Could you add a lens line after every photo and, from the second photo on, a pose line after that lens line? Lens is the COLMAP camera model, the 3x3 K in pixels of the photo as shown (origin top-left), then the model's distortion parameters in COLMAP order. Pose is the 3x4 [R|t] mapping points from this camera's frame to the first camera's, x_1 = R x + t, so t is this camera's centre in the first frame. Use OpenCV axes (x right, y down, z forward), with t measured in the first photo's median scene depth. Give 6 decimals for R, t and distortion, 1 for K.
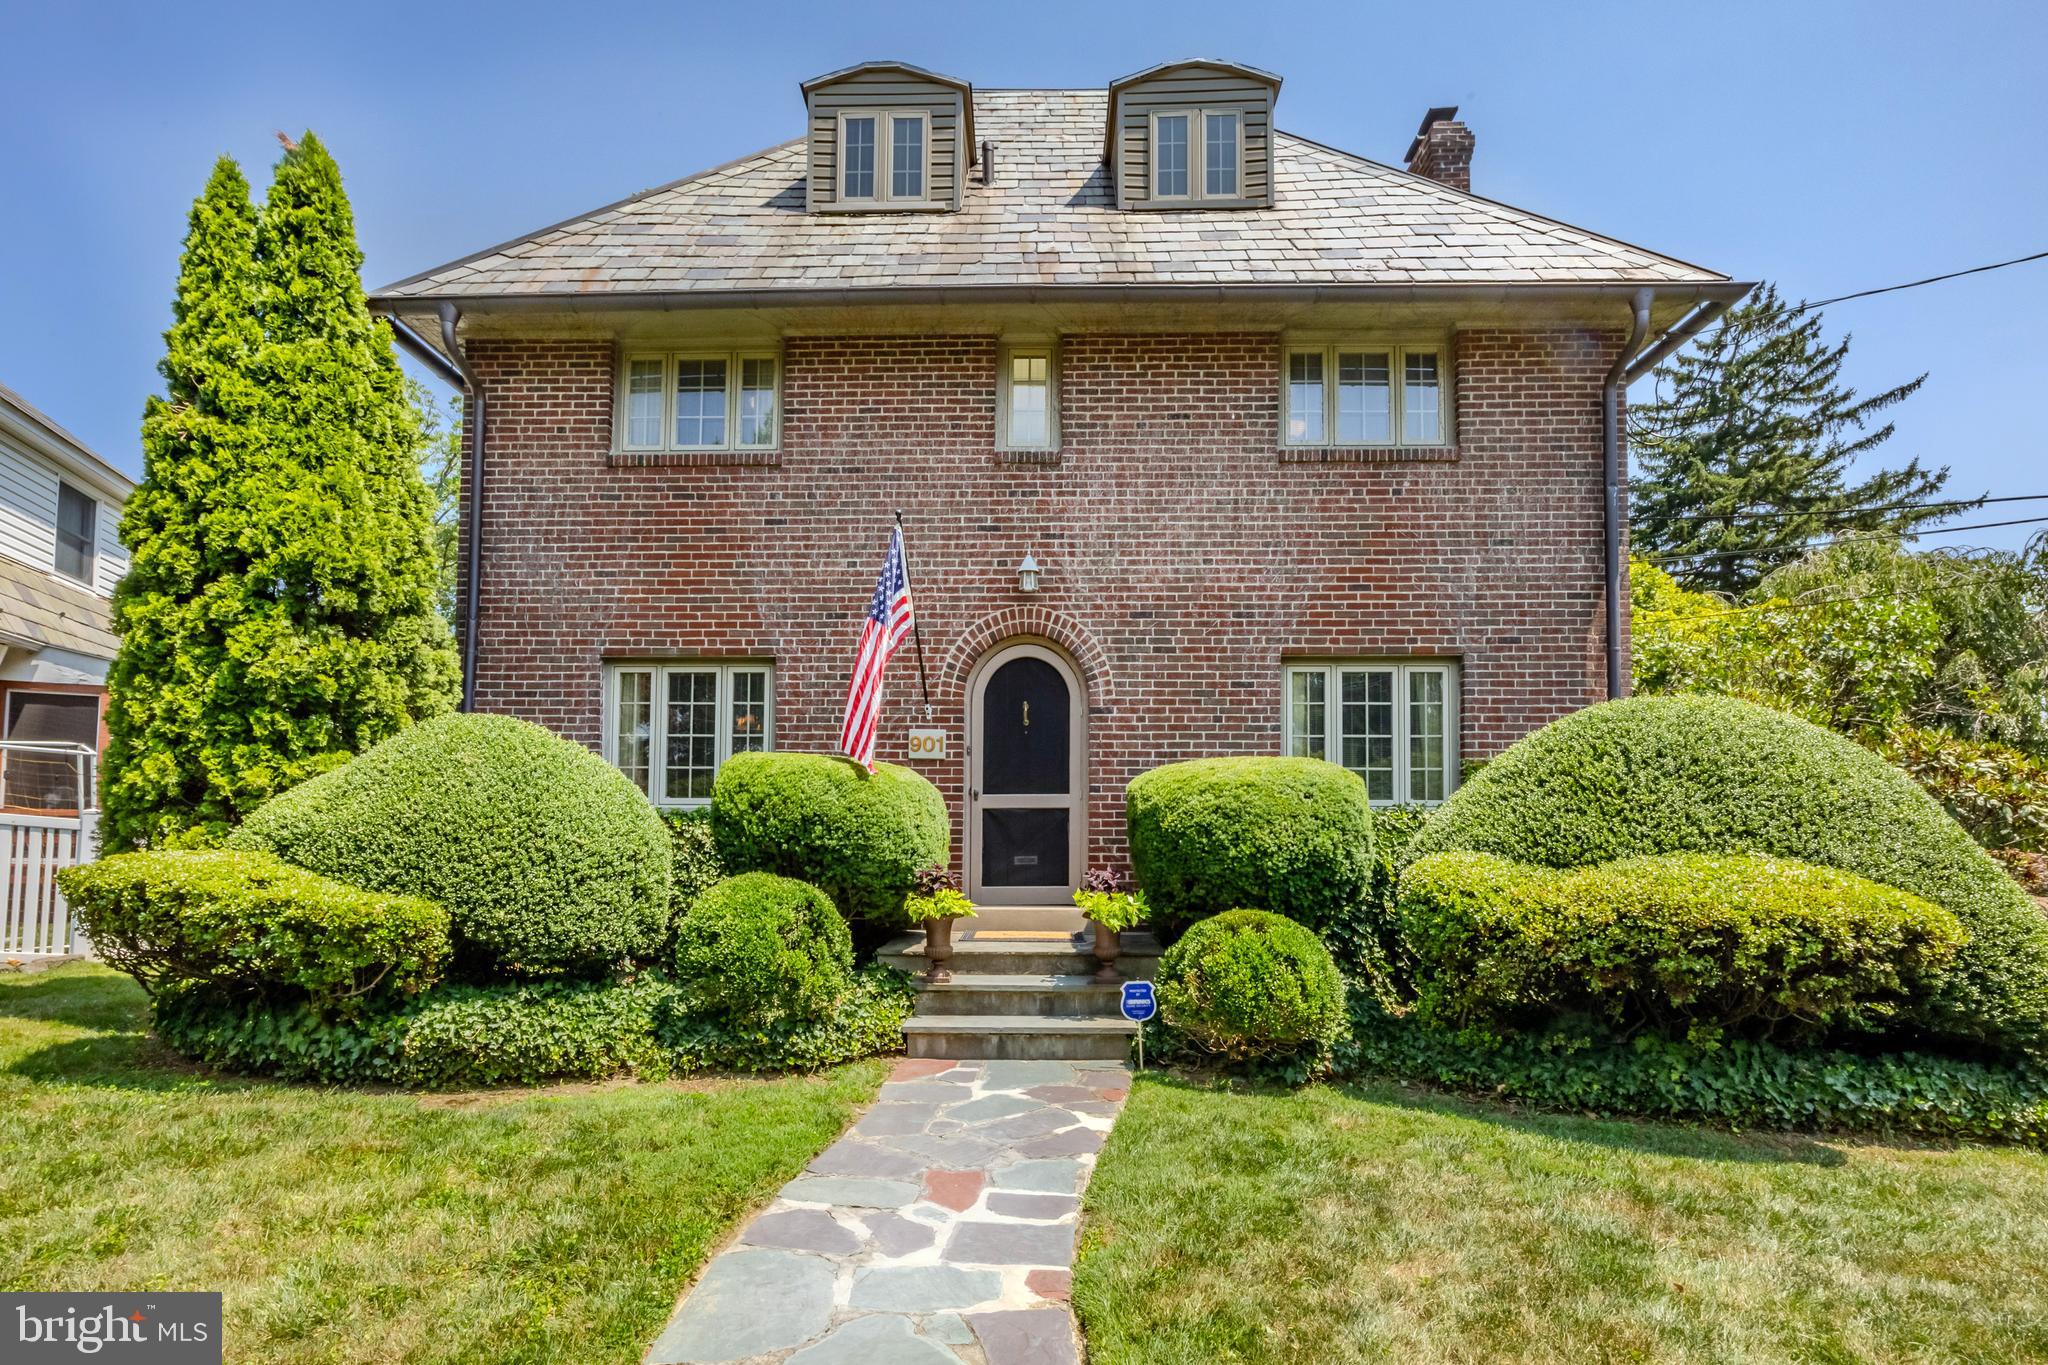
lens RADIAL K [[976.2, 0, 1023.1], [0, 976.2, 808.9], [0, 0, 1]] dist [-0.000942, 0.000760]
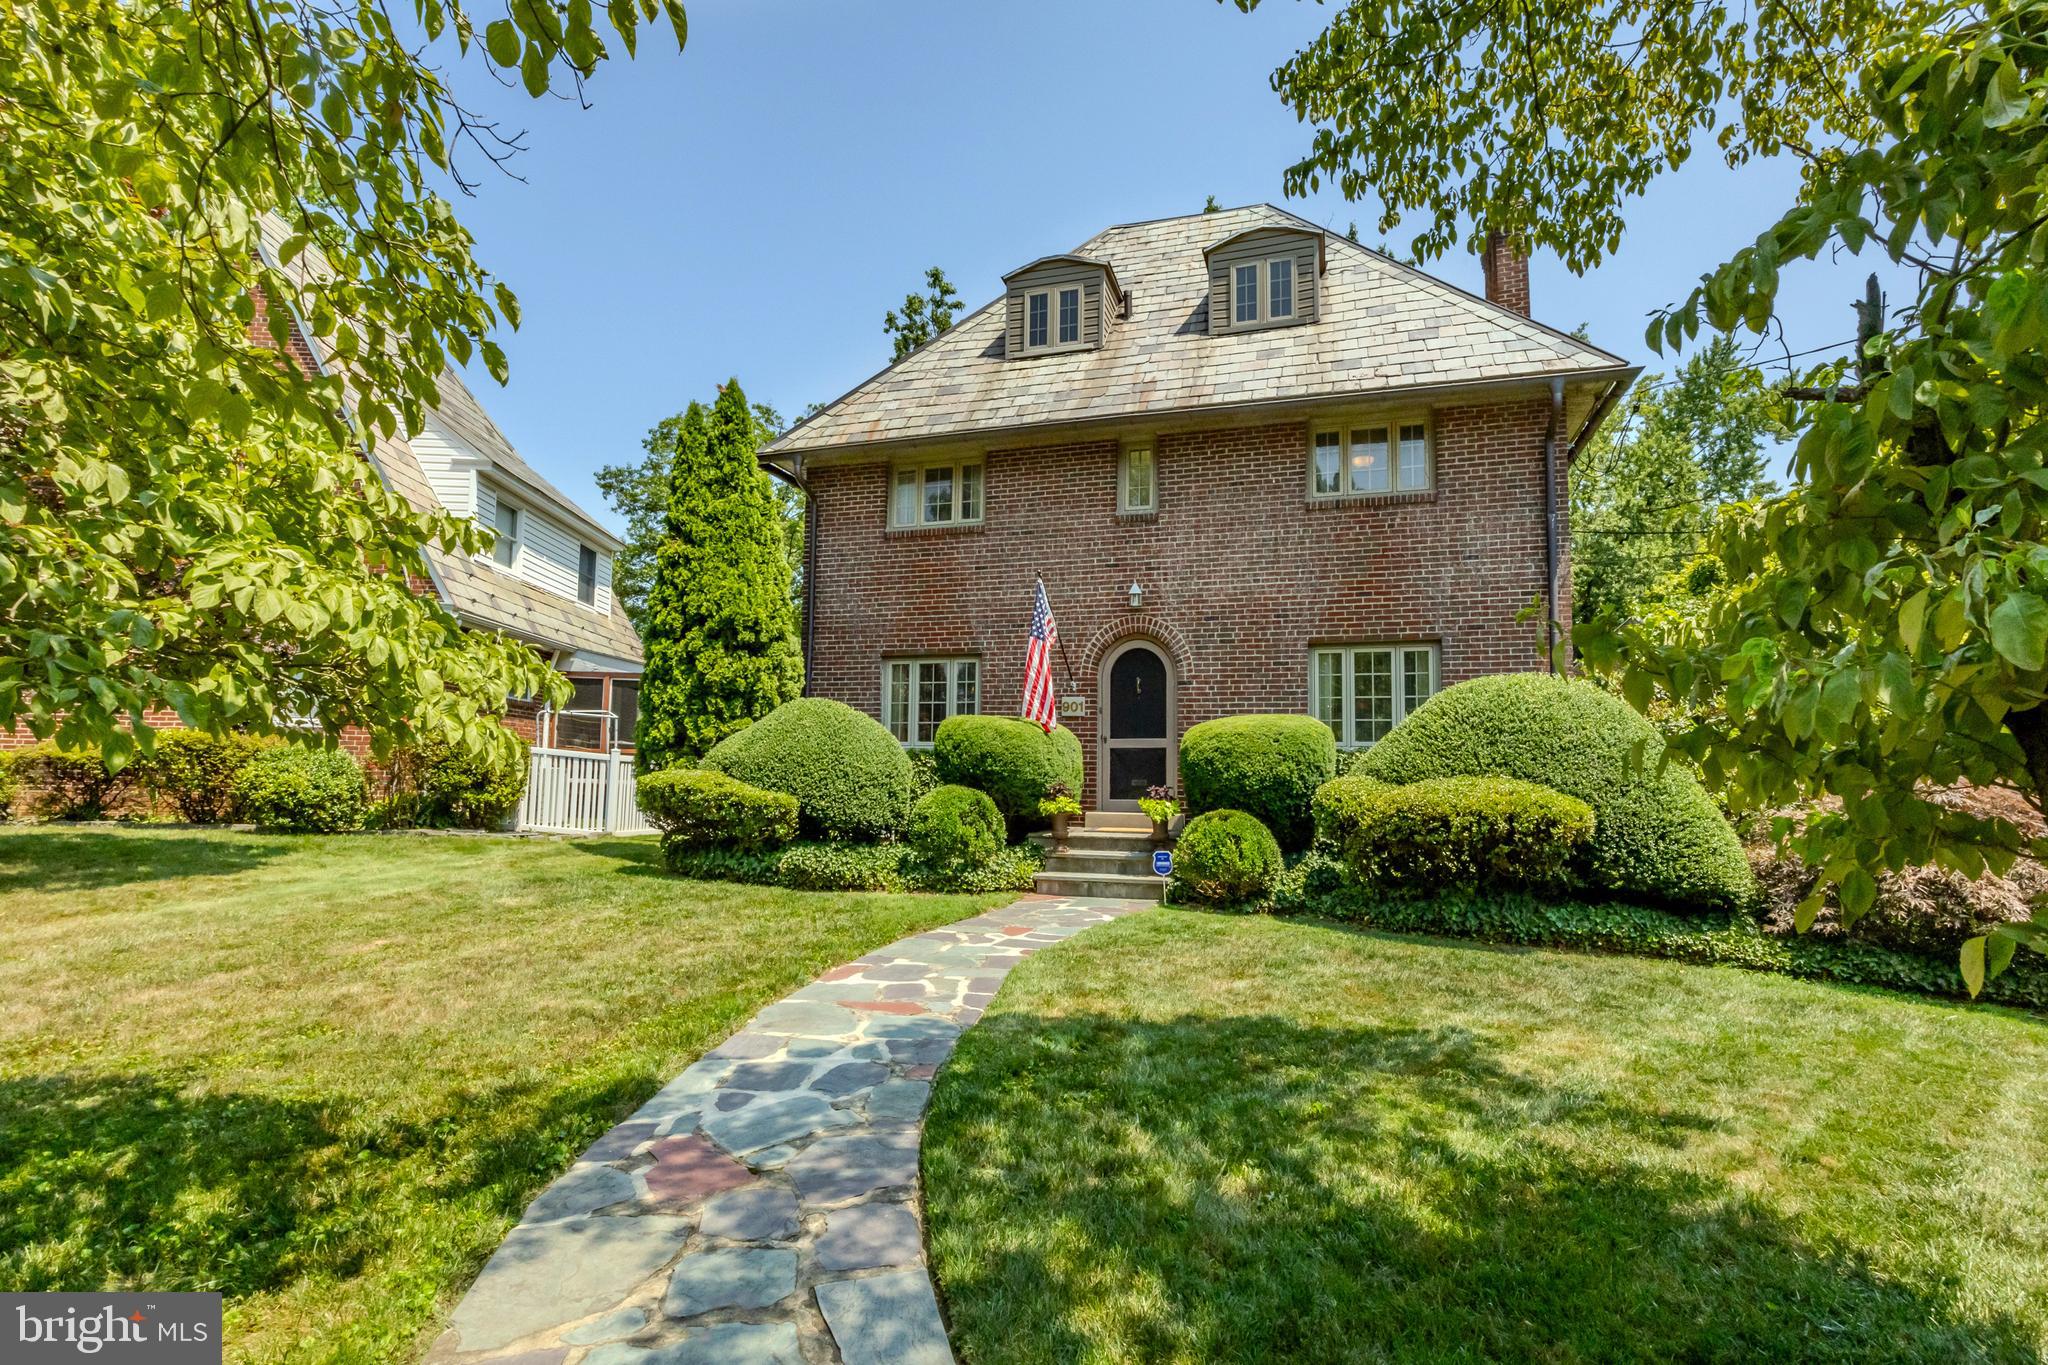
lens RADIAL K [[930.8, 0, 1029.8], [0, 930.8, 734.6], [0, 0, 1]] dist [0.001634, 0.000222]
pose [[0.960343, -0.004901, -0.278778, 0.308767], [0.001546, 0.999924, -0.012253, -0.005013], [0.278817, 0.011337, 0.960277, -0.545025]]
